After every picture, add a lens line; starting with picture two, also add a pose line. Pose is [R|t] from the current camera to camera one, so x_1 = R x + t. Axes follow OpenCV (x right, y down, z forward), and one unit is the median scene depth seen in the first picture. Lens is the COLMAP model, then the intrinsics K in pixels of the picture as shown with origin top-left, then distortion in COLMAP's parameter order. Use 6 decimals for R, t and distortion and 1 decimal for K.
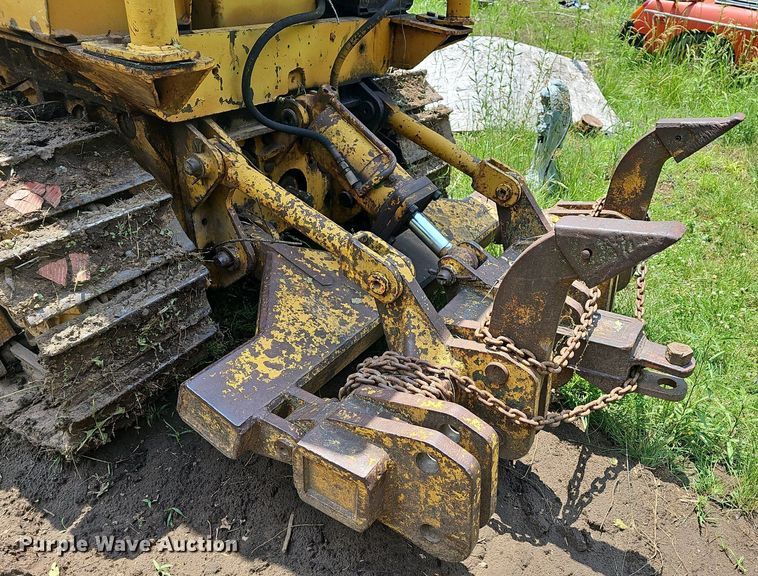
lens RADIAL K [[586.9, 0, 428.5], [0, 586.9, 332.6], [0, 0, 1]] dist [0.041830, -0.032050]
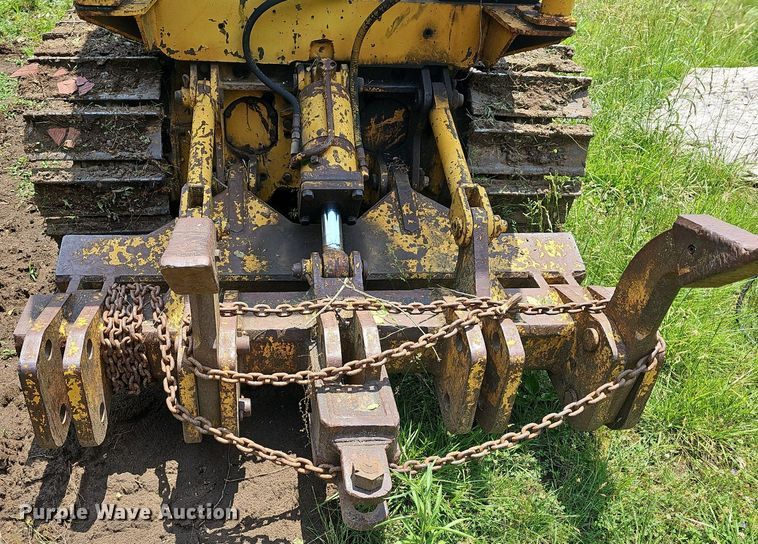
lens RADIAL K [[588.6, 0, 306.7], [0, 588.6, 325.0], [0, 0, 1]] dist [0.058215, -0.053303]
pose [[0.550457, 0.479324, -0.683554, 0.847853], [-0.465561, 0.855872, 0.225247, -0.275571], [0.693001, 0.194247, 0.694275, 0.400891]]
